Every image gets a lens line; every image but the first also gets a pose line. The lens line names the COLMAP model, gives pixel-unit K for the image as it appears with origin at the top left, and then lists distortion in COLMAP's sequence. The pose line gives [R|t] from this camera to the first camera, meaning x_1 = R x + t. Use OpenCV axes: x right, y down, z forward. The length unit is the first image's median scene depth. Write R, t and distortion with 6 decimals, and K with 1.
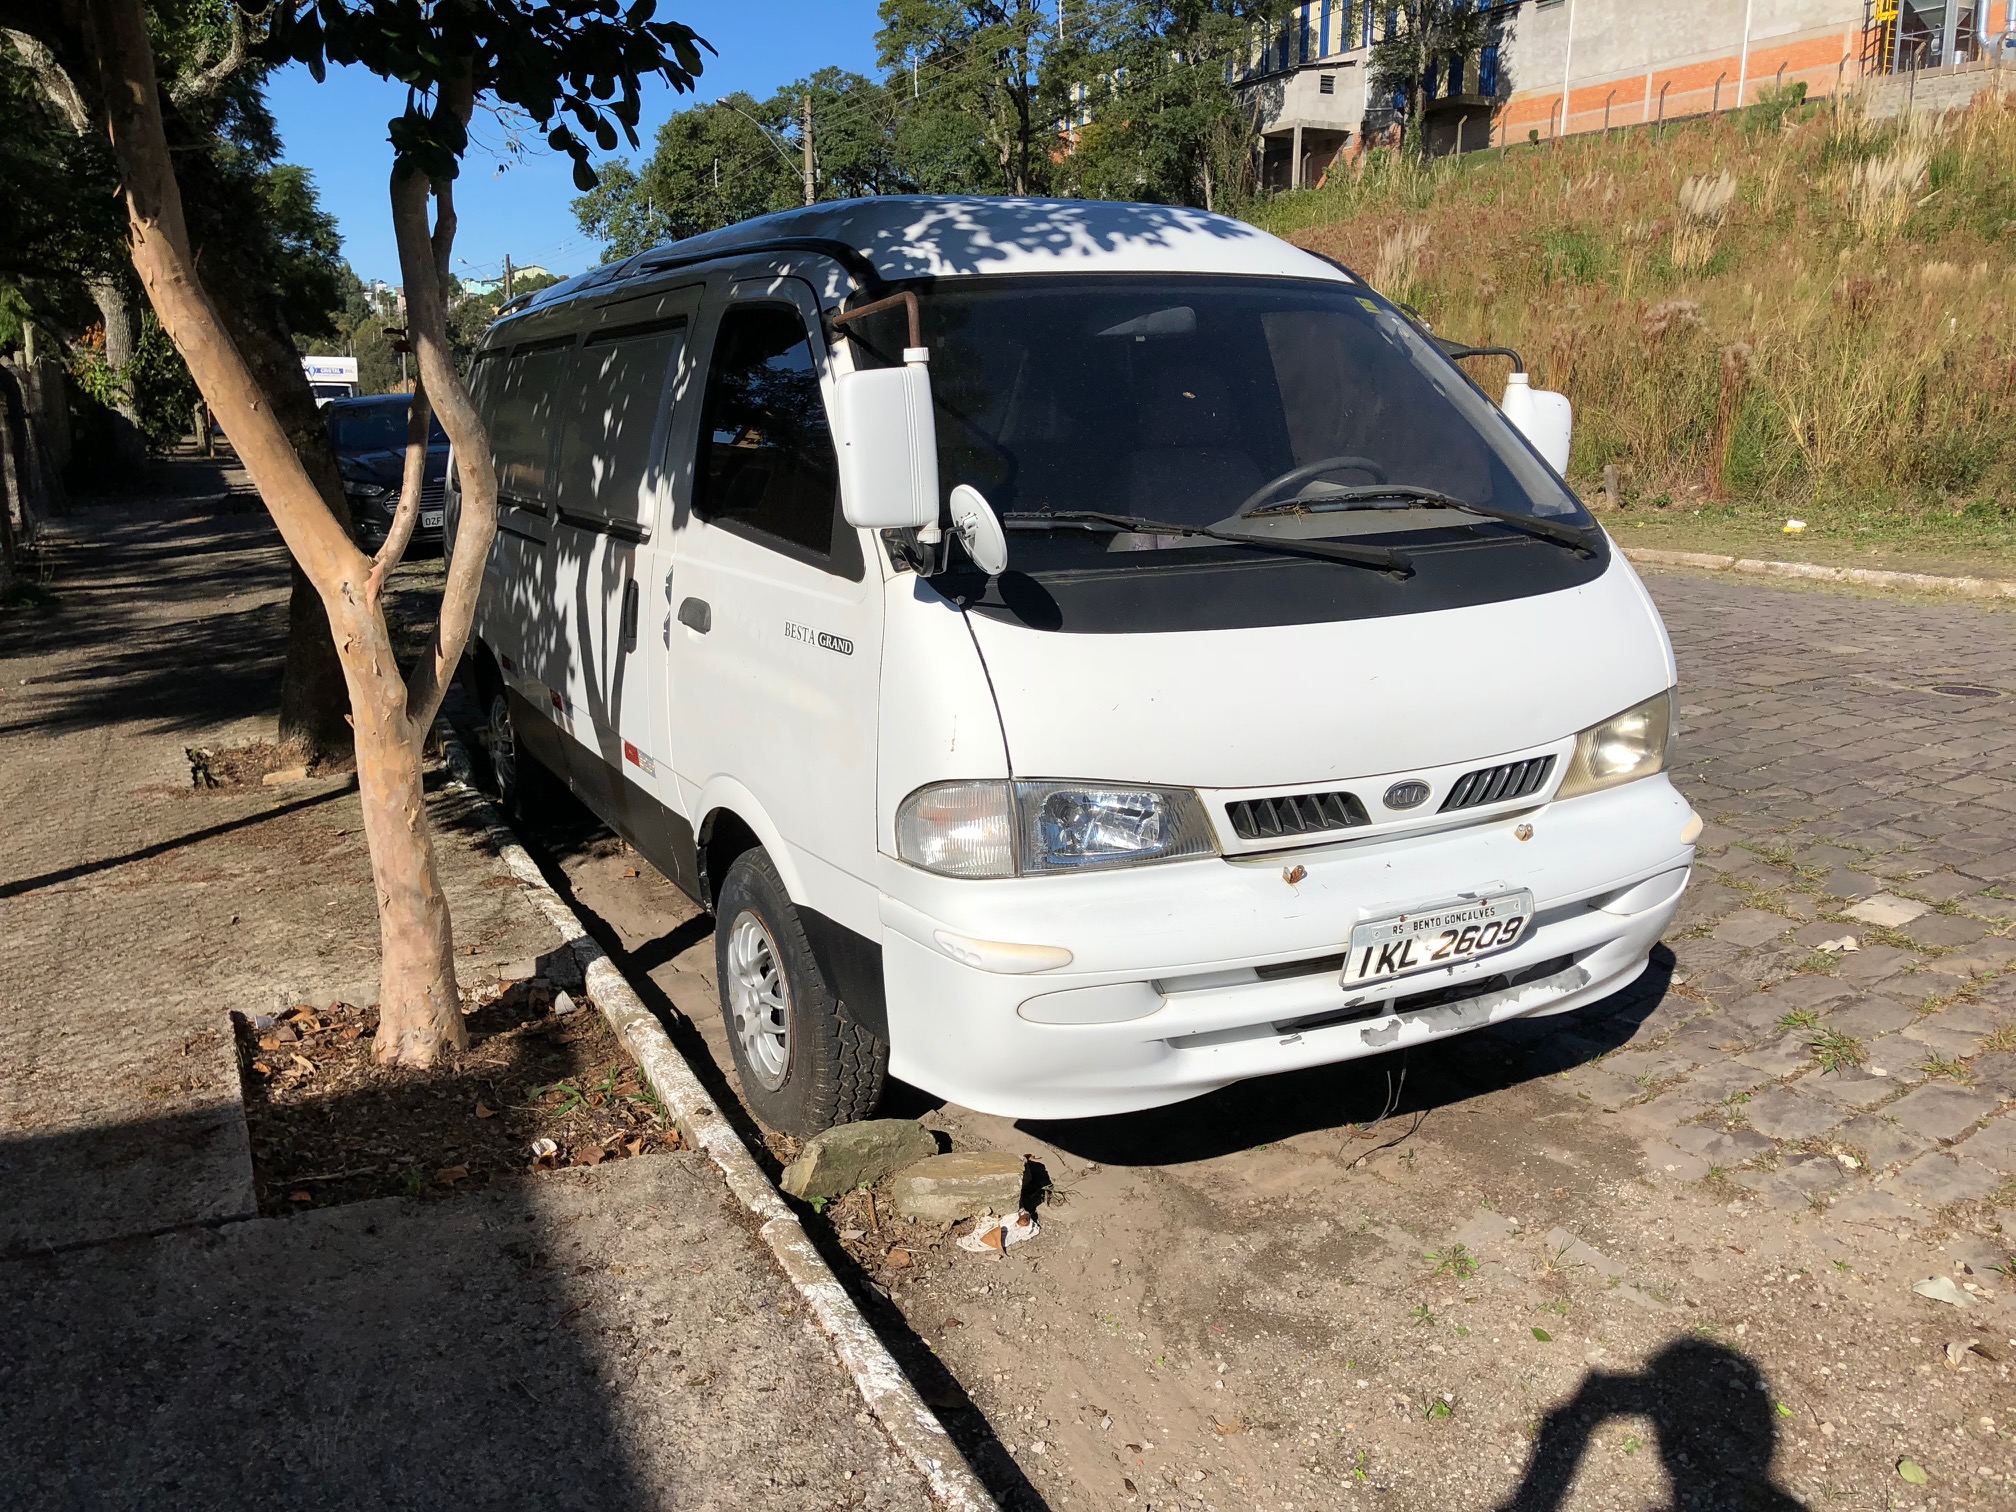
lens RADIAL K [[1702.2, 0, 1002.5], [0, 1702.2, 753.5], [0, 0, 1]] dist [0.010358, -0.011135]
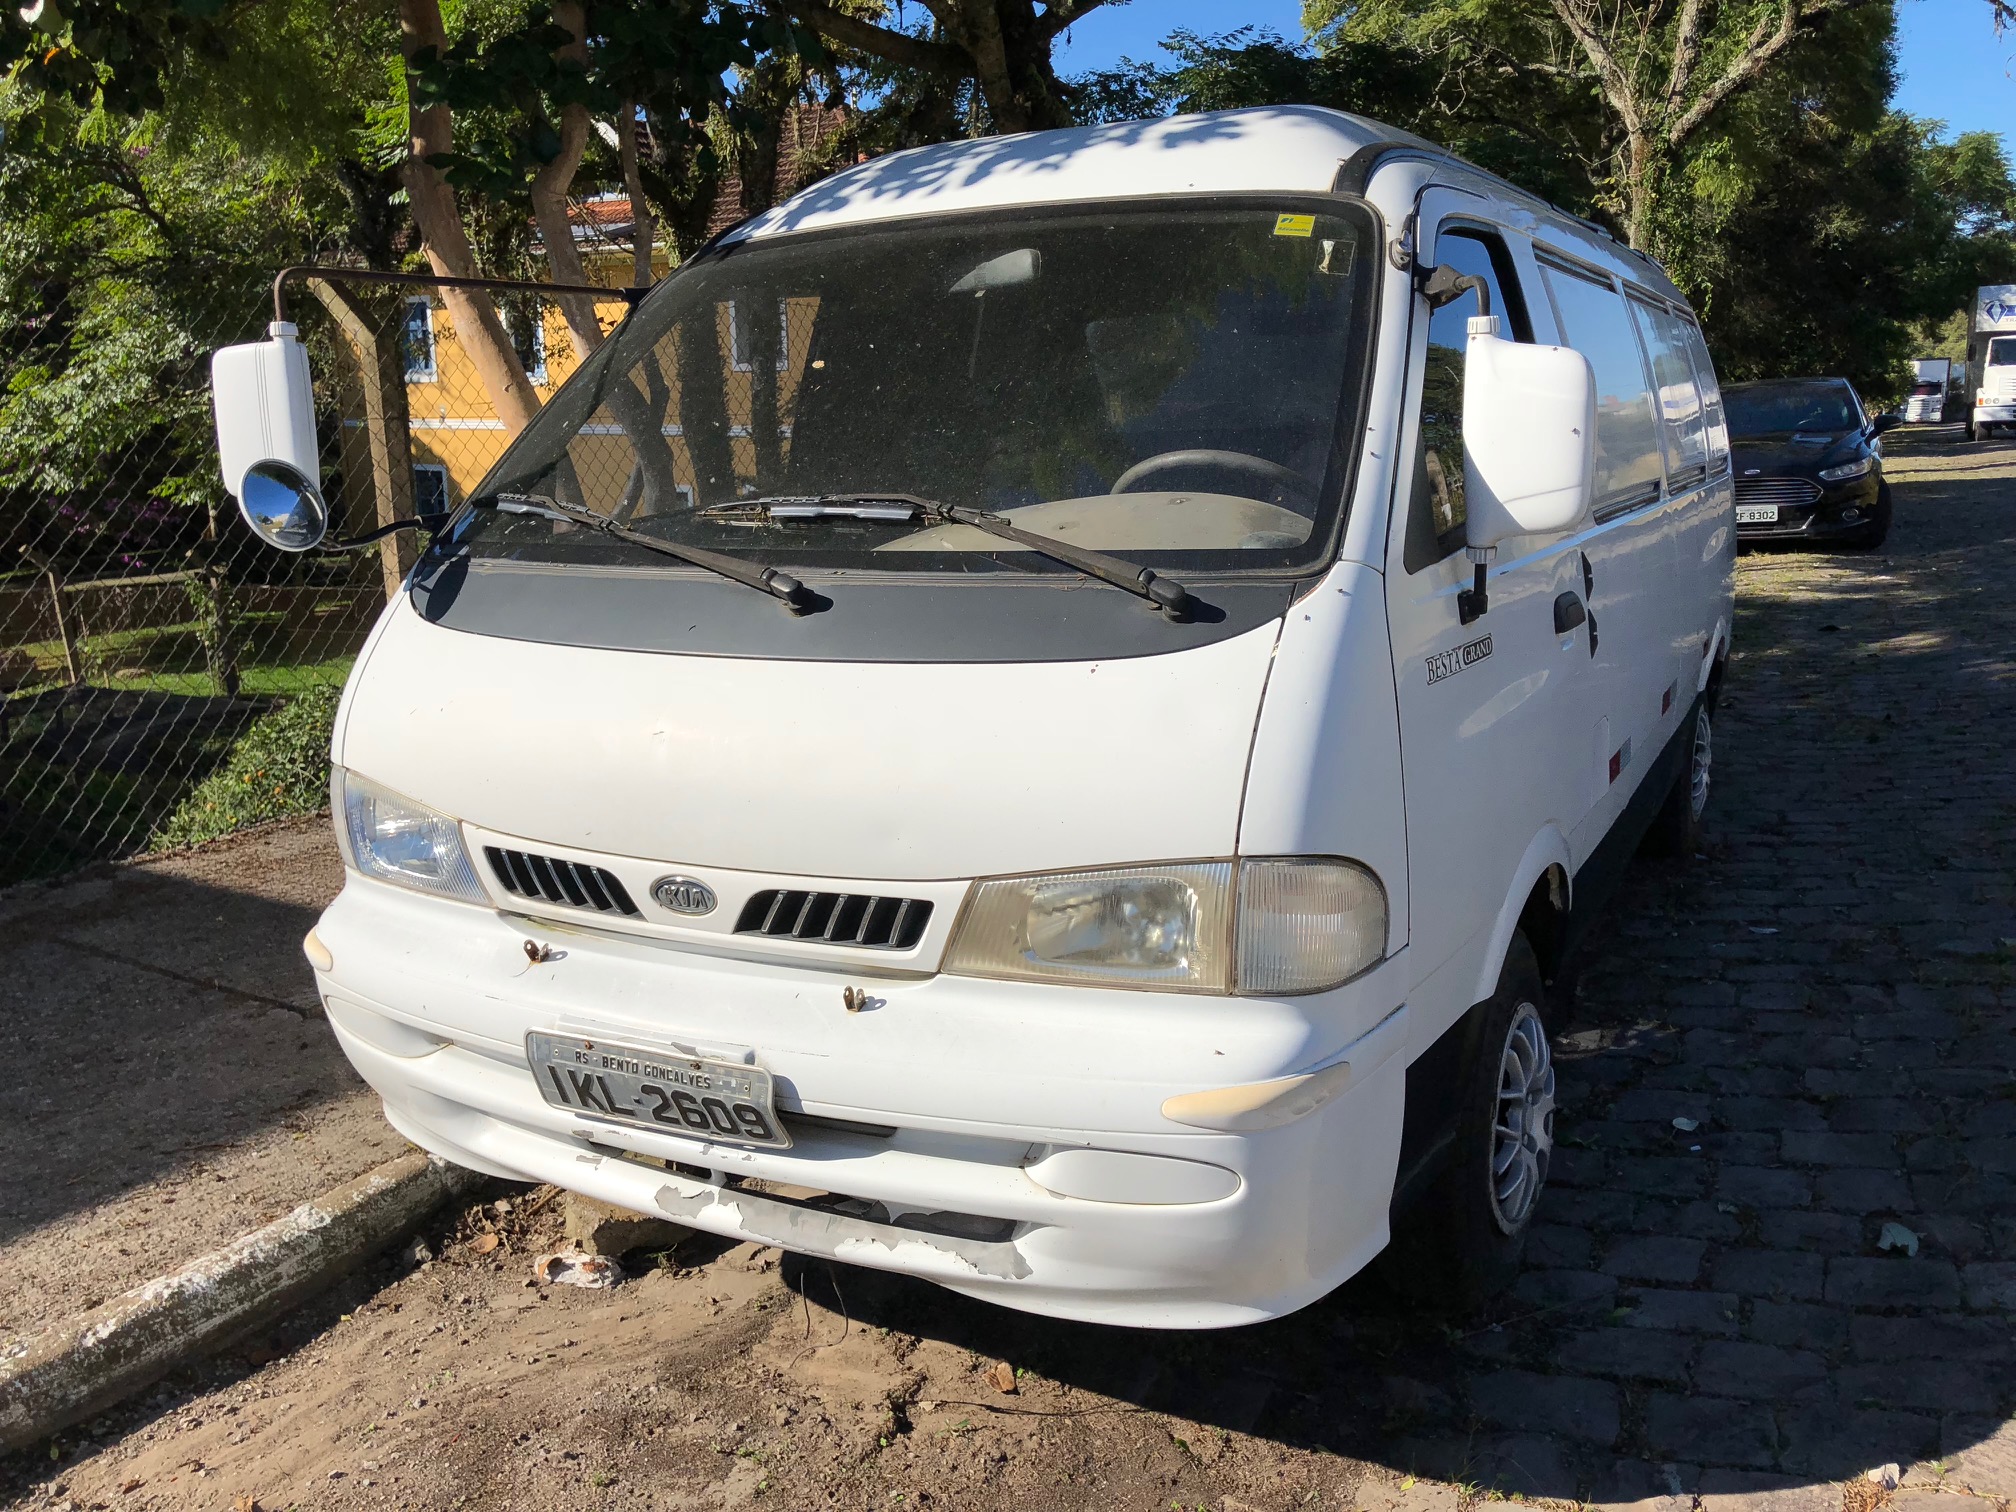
lens RADIAL K [[1703.3, 0, 1000.2], [0, 1703.3, 745.0], [0, 0, 1]] dist [0.020298, -0.007649]
pose [[0.577830, 0.159681, -0.800384, 0.856324], [-0.159206, 0.983888, 0.081354, -0.116722], [0.800479, 0.080418, 0.593942, 0.625977]]
